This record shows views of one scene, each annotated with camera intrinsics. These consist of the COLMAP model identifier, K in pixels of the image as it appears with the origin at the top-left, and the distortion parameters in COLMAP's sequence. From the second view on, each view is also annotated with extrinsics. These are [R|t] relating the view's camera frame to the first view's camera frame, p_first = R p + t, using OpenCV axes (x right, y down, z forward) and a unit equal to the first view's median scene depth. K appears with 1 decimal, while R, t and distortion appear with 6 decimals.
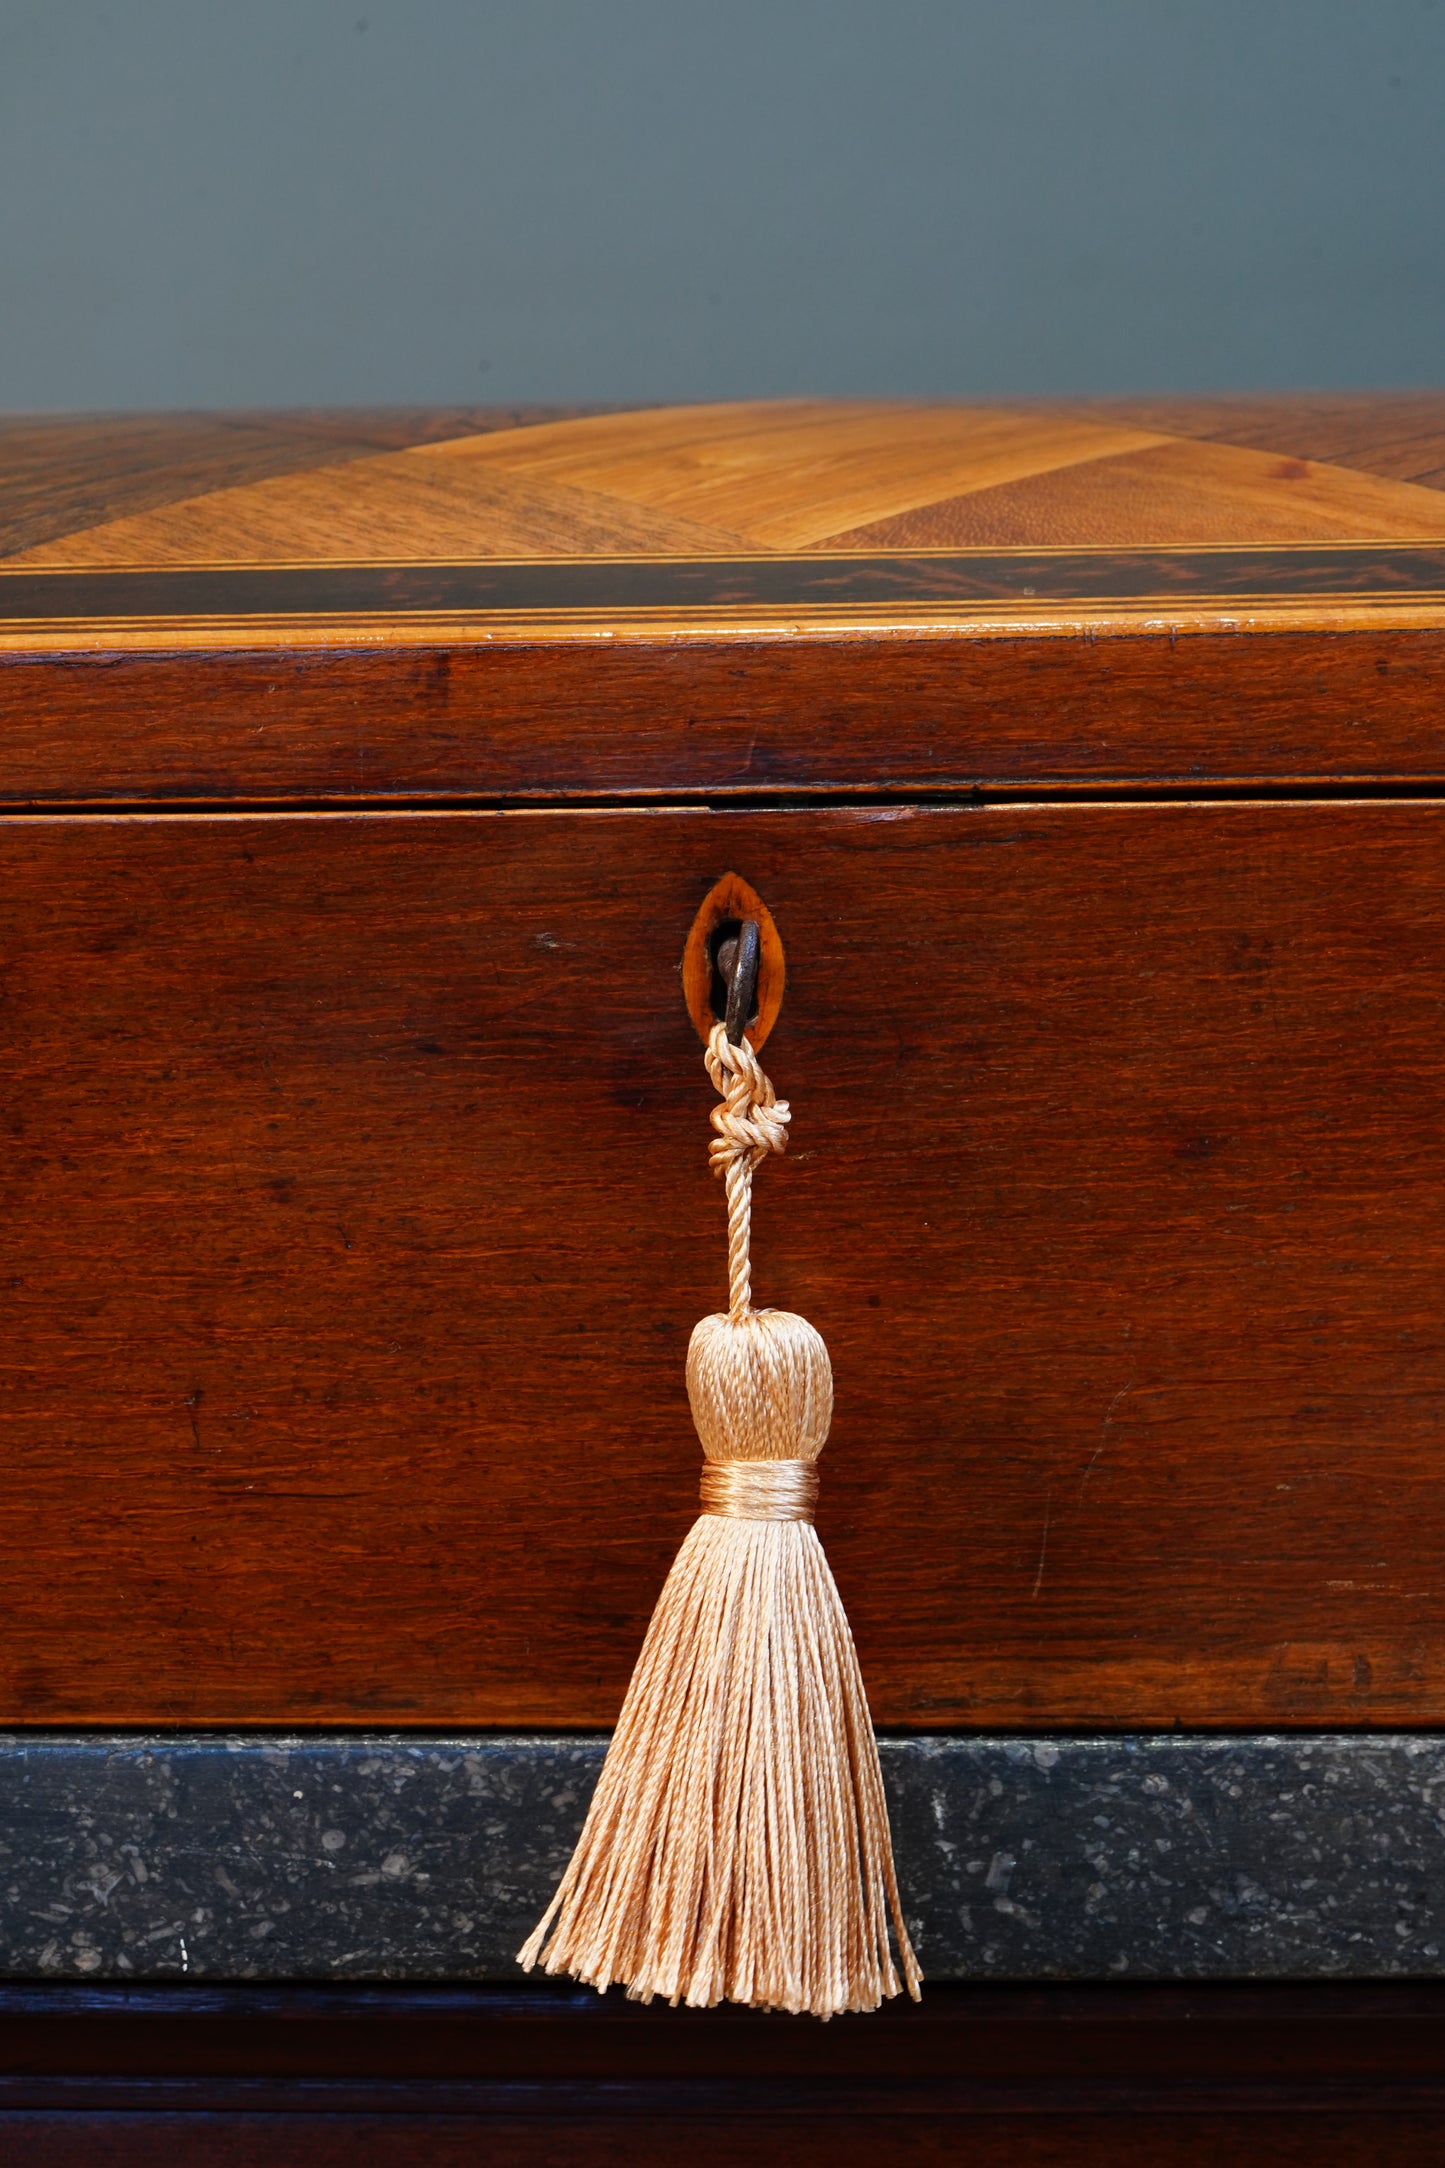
lens RADIAL K [[6493.4, 0, 738.7], [0, 6493.4, 1096.3], [0, 0, 1]] dist [-0.109180, 0.000000]
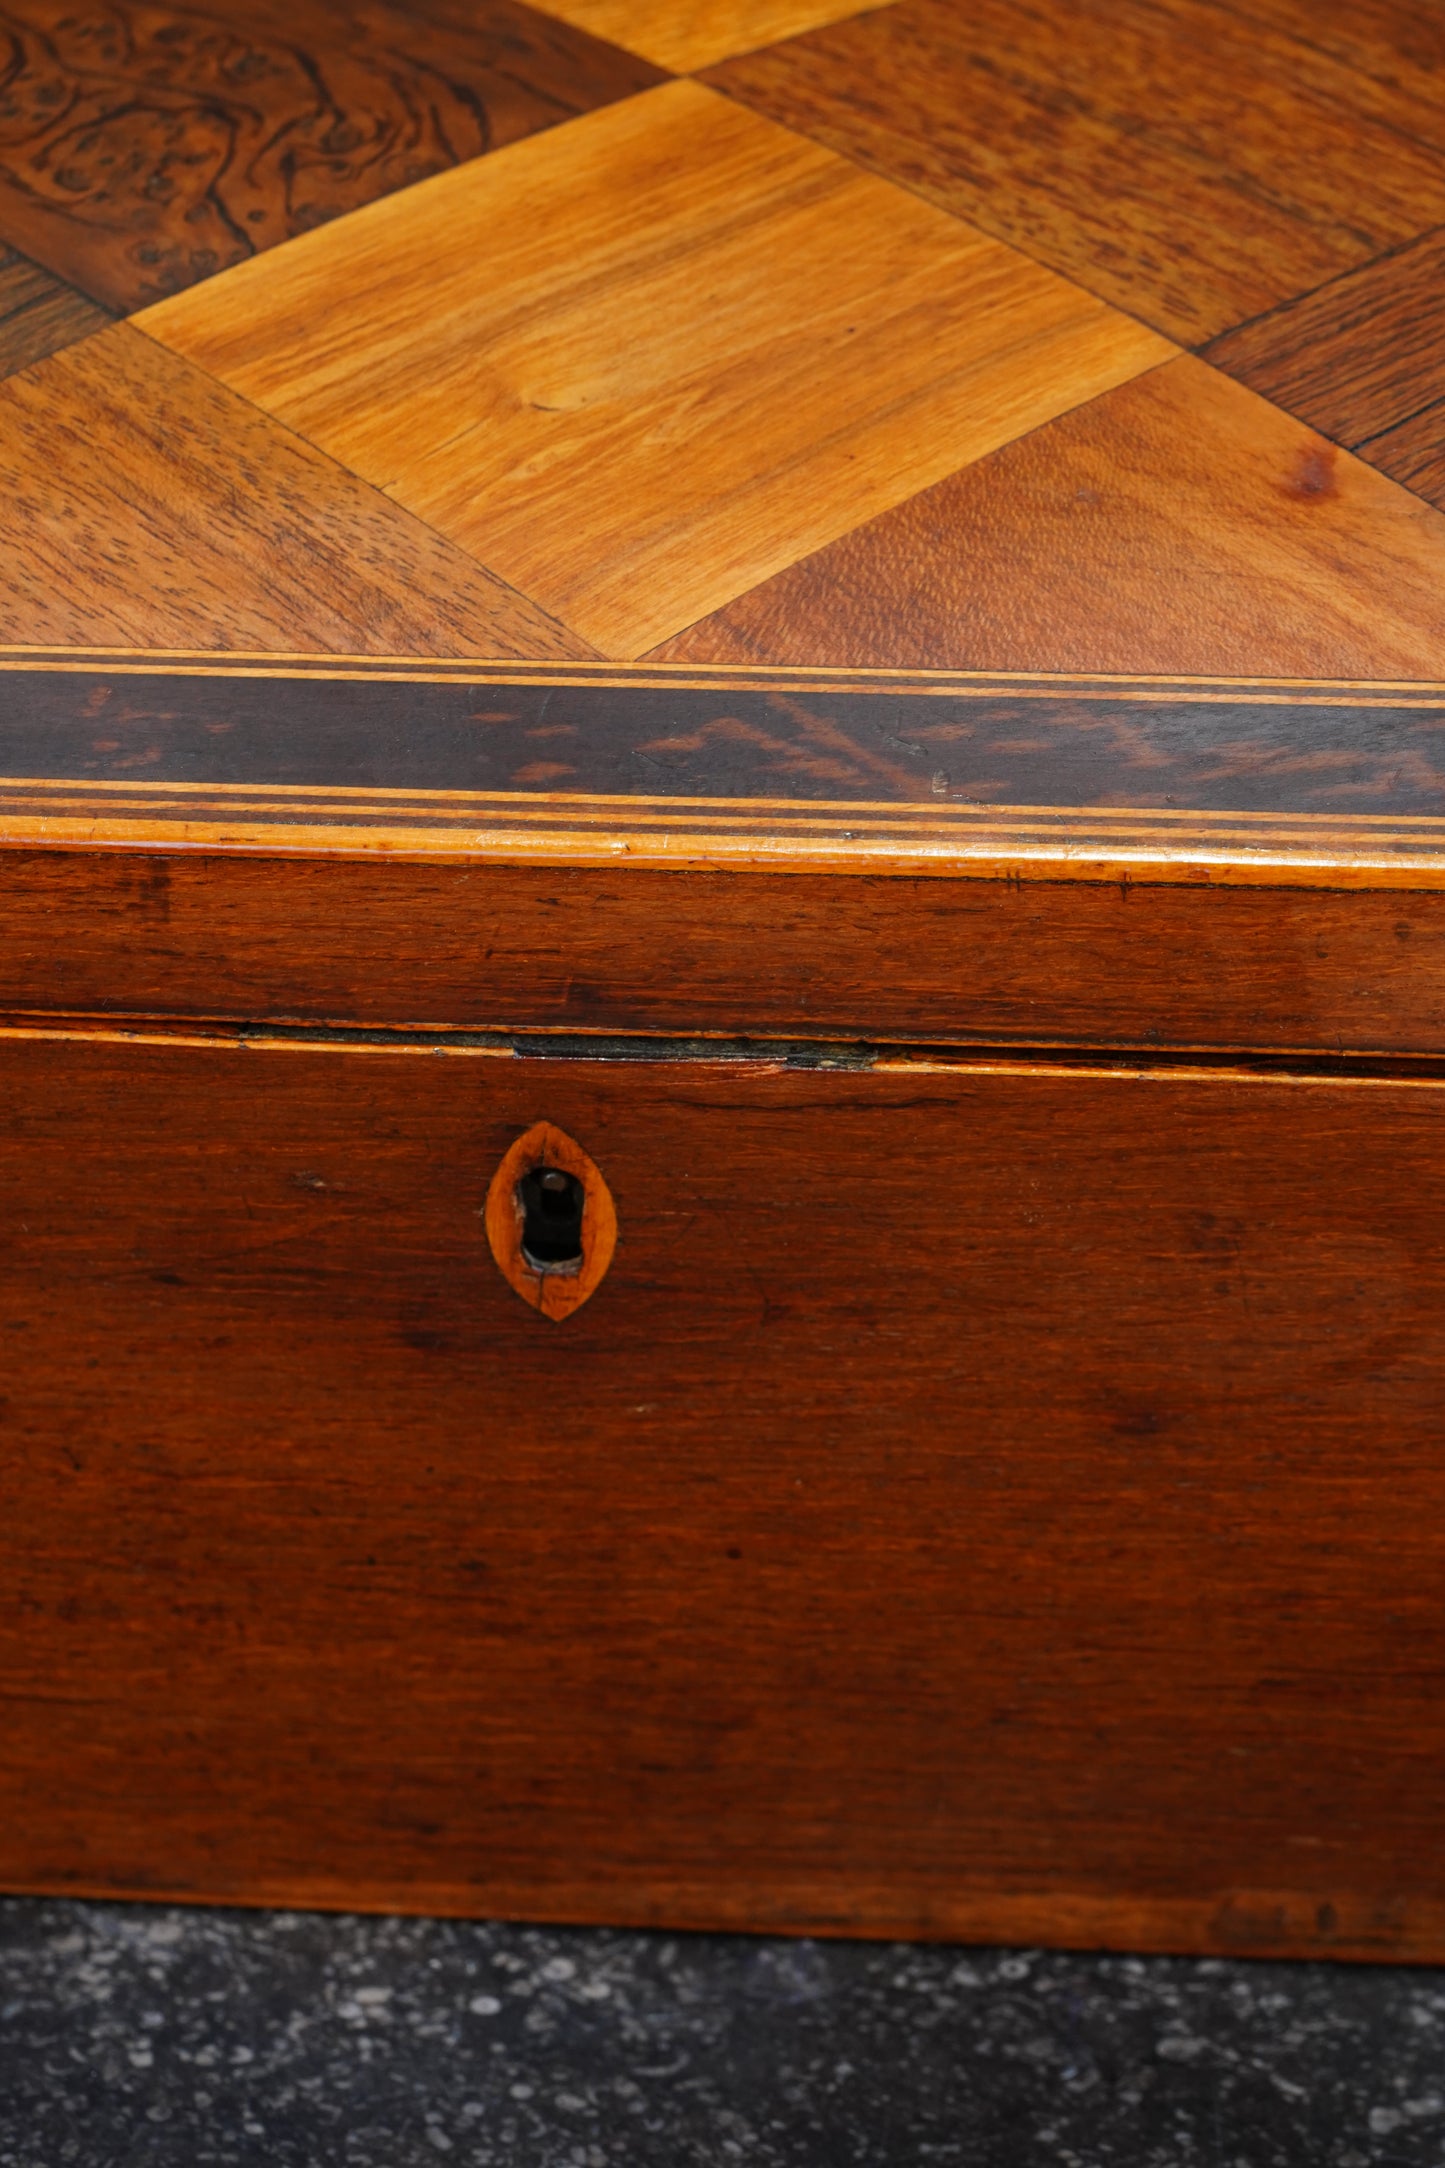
lens RADIAL K [[6493.4, 0, 734.1], [0, 6493.4, 1081.7], [0, 0, 1]] dist [-0.109180, 0.000000]
pose [[0.999632, 0.013756, -0.023397, 0.038845], [-0.001118, 0.882195, 0.470884, -0.397197], [0.027118, -0.470684, 0.881885, 0.322008]]
